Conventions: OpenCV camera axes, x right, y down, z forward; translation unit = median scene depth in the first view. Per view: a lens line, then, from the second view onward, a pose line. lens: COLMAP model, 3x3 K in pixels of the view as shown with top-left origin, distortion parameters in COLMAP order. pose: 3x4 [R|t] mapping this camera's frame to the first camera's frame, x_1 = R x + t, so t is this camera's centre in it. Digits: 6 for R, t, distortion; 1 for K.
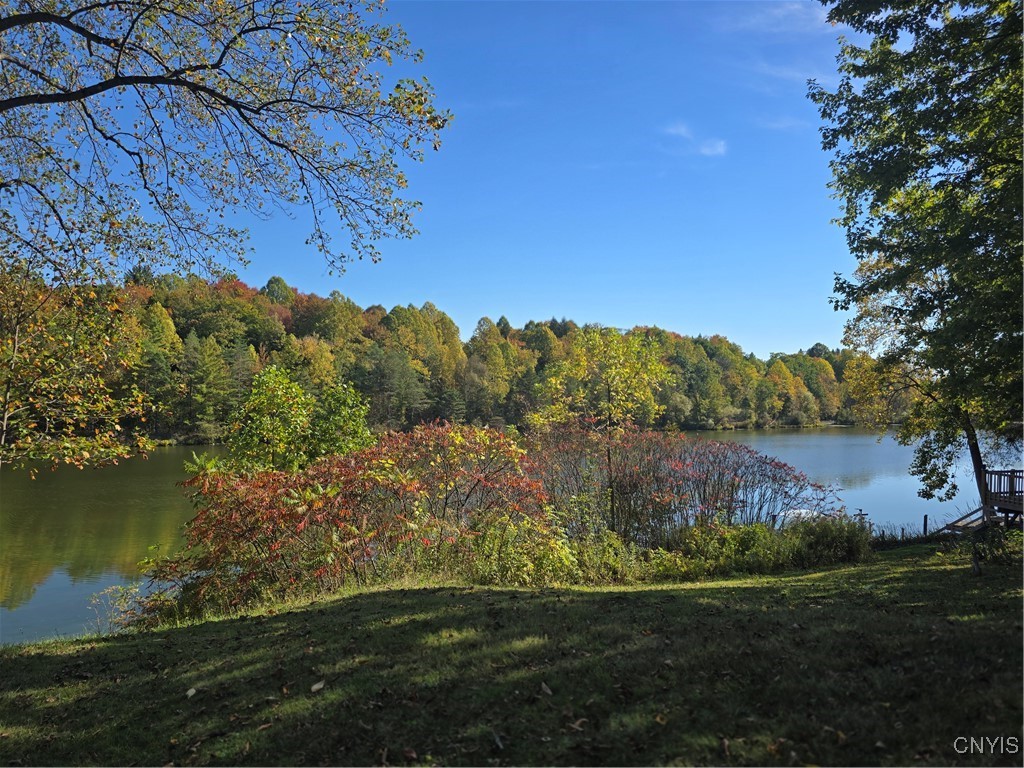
lens RADIAL K [[679.5, 0, 508.0], [0, 679.5, 380.5], [0, 0, 1]] dist [0.075411, -0.086469]
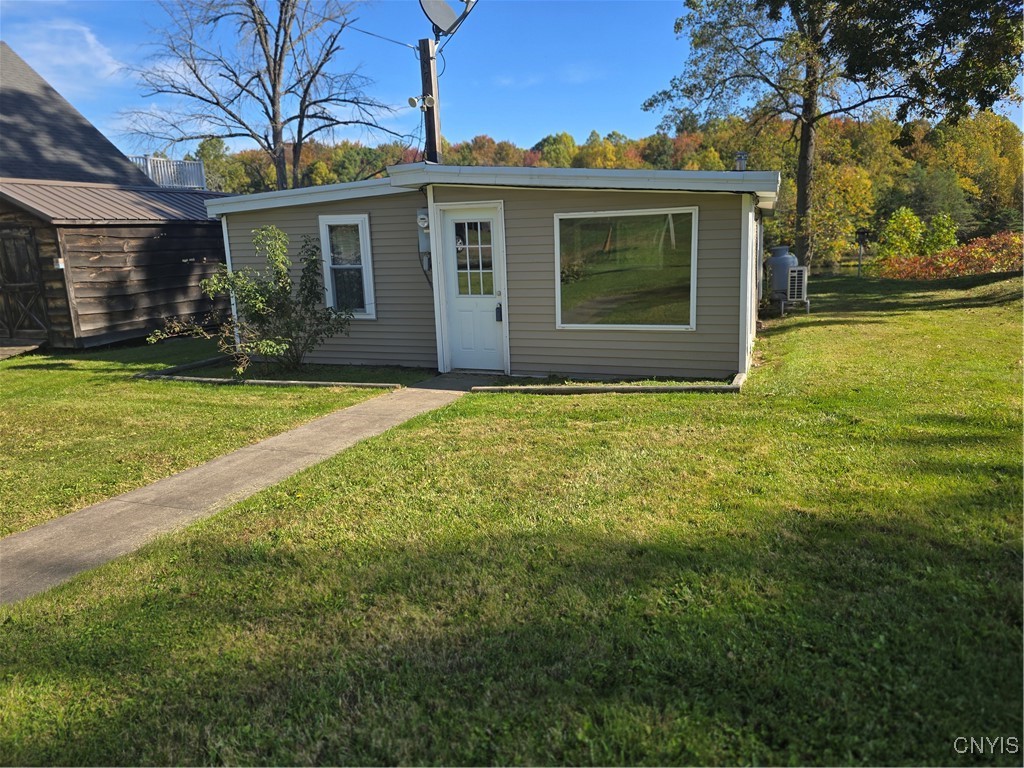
lens RADIAL K [[683.7, 0, 516.2], [0, 683.7, 379.5], [0, 0, 1]] dist [0.067160, -0.074554]
pose [[0.773871, 0.095903, -0.626041, 0.010123], [0.056721, 0.974002, 0.219322, -0.004742], [0.630799, -0.205237, 0.748312, -0.148977]]
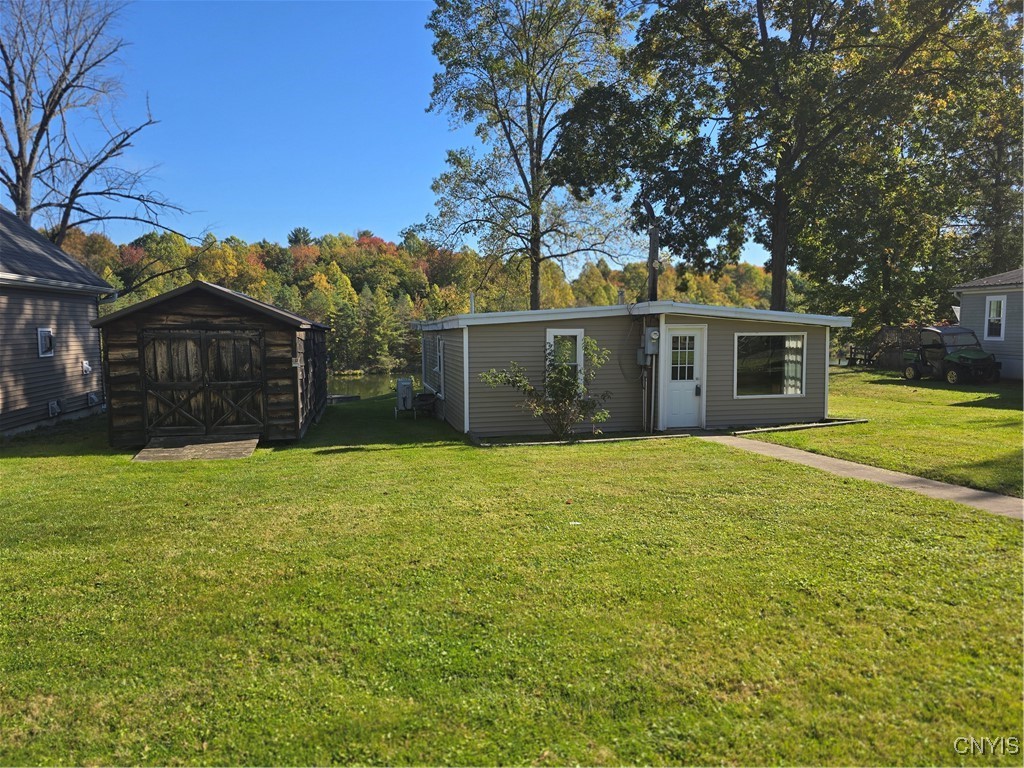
lens RADIAL K [[689.5, 0, 512.0], [0, 689.5, 384.0], [0, 0, 1]] dist [0.077092, -0.060151]
pose [[0.993588, -0.010053, -0.112615, -0.038493], [0.021216, 0.994923, 0.098373, -0.008237], [0.111054, -0.100132, 0.988757, -0.199019]]
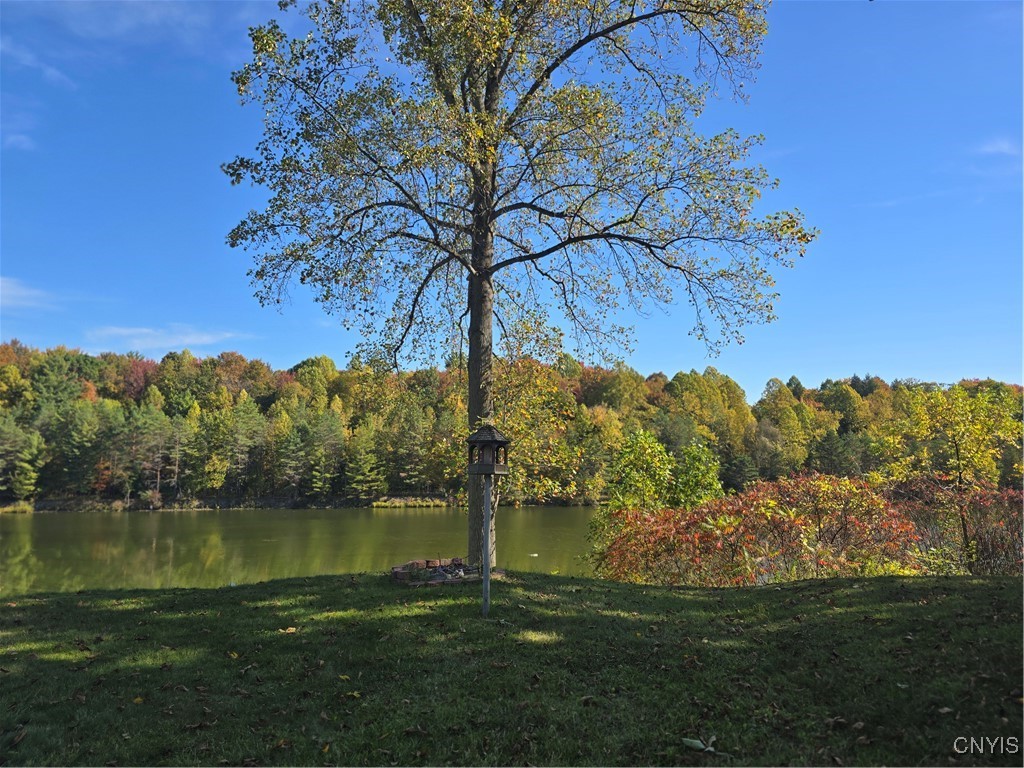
lens RADIAL K [[679.5, 0, 508.0], [0, 679.5, 380.5], [0, 0, 1]] dist [0.075411, -0.086469]
pose [[0.921819, -0.052675, -0.384024, -0.009943], [0.014758, 0.994775, -0.101024, 0.001325], [0.387338, 0.087458, 0.917780, -0.029016]]
